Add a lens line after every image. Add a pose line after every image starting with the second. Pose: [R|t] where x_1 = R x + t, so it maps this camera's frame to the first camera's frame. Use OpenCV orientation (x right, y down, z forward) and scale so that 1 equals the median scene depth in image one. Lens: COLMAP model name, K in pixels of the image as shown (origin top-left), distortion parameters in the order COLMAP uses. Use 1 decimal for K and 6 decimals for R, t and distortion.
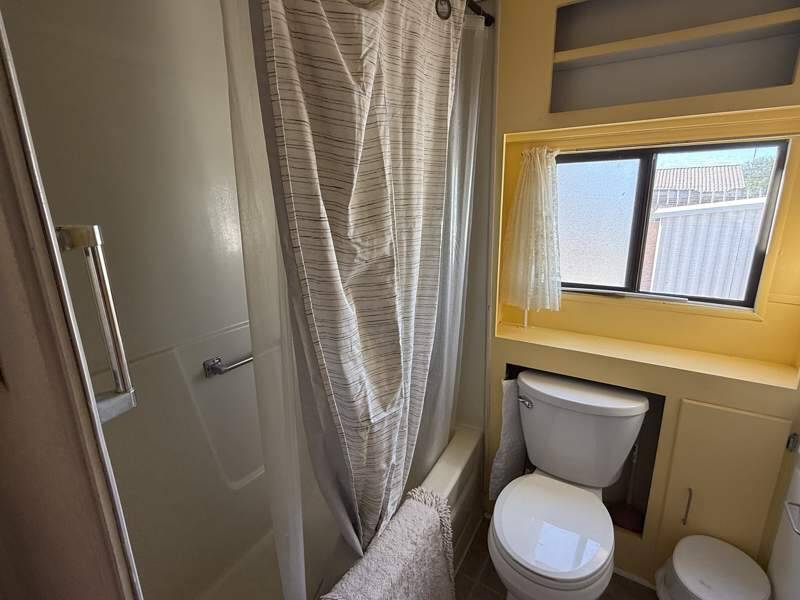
lens RADIAL K [[393.5, 0, 397.5], [0, 393.5, 298.5], [0, 0, 1]] dist [-0.000484, -0.000694]
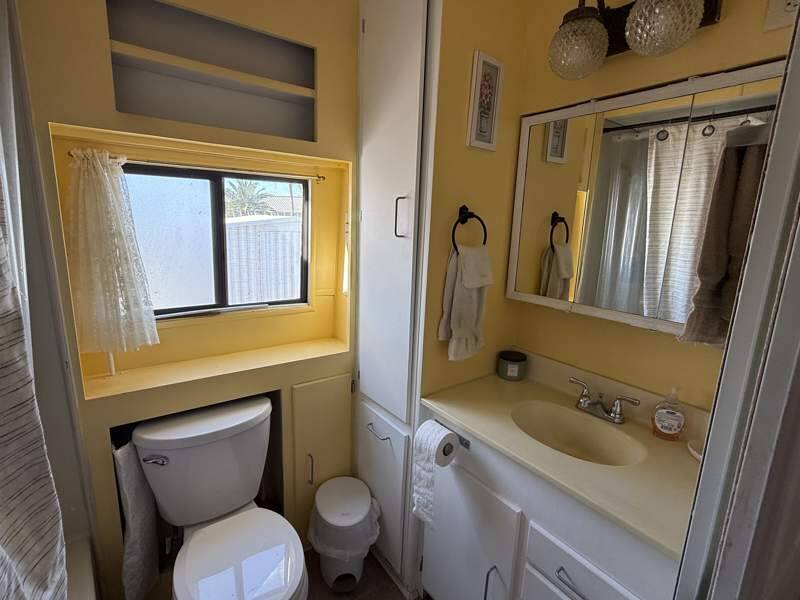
lens RADIAL K [[393.5, 0, 397.5], [0, 393.5, 298.5], [0, 0, 1]] dist [-0.000484, -0.000694]
pose [[0.371801, -0.152741, 0.915661, -0.196977], [0.191522, 0.977772, 0.085335, -0.043515], [-0.908341, 0.143642, 0.392790, 0.188685]]
